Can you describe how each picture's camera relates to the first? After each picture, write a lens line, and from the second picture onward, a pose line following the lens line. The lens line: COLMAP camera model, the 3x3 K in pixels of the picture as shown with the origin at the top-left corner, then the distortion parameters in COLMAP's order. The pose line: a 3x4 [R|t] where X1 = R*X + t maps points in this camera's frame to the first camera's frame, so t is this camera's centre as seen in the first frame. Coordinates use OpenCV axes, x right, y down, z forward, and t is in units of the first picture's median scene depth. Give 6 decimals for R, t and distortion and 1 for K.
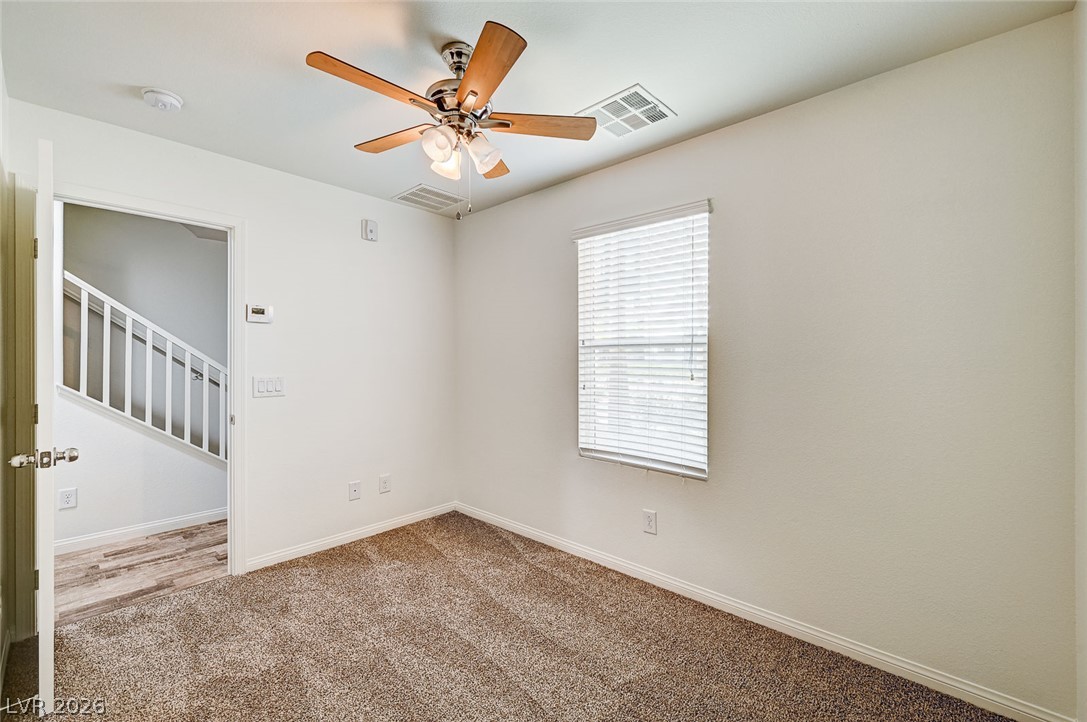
lens RADIAL K [[451.0, 0, 543.0], [0, 451.0, 357.5], [0, 0, 1]] dist [0.004946, 0.000333]
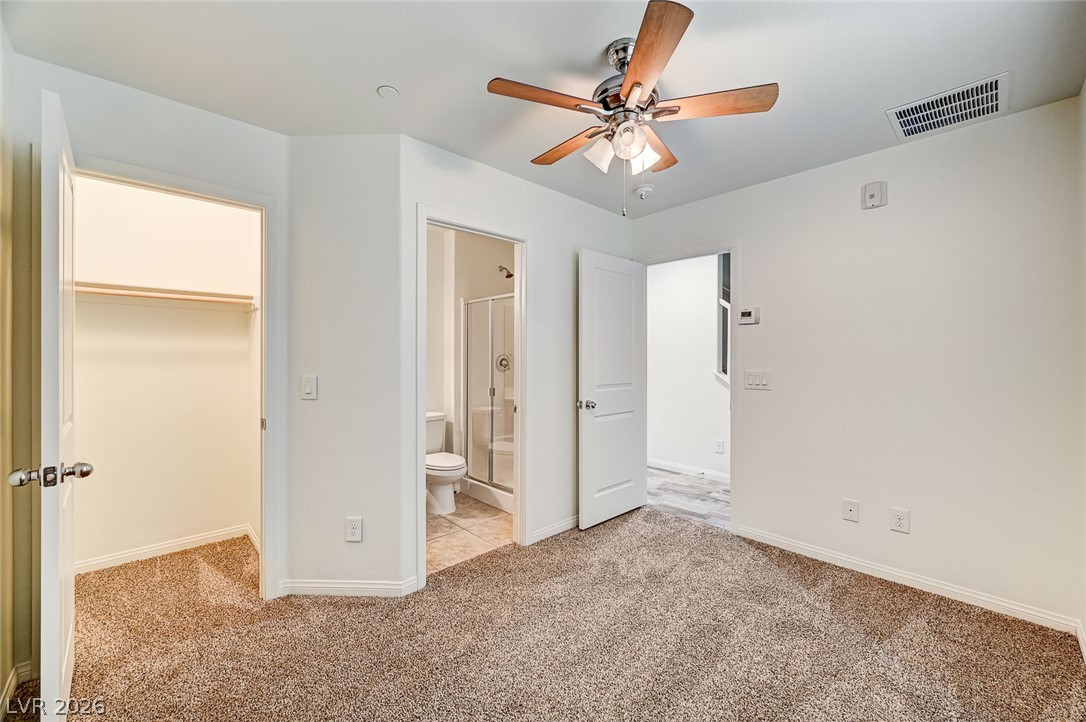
lens RADIAL K [[433.7, 0, 557.5], [0, 433.7, 358.4], [0, 0, 1]] dist [-0.000978, -0.000179]
pose [[-0.045987, 0.004177, -0.998933, 0.464128], [0.000702, 0.999991, 0.004150, 0.005197], [0.998942, -0.000511, -0.045989, 0.533488]]
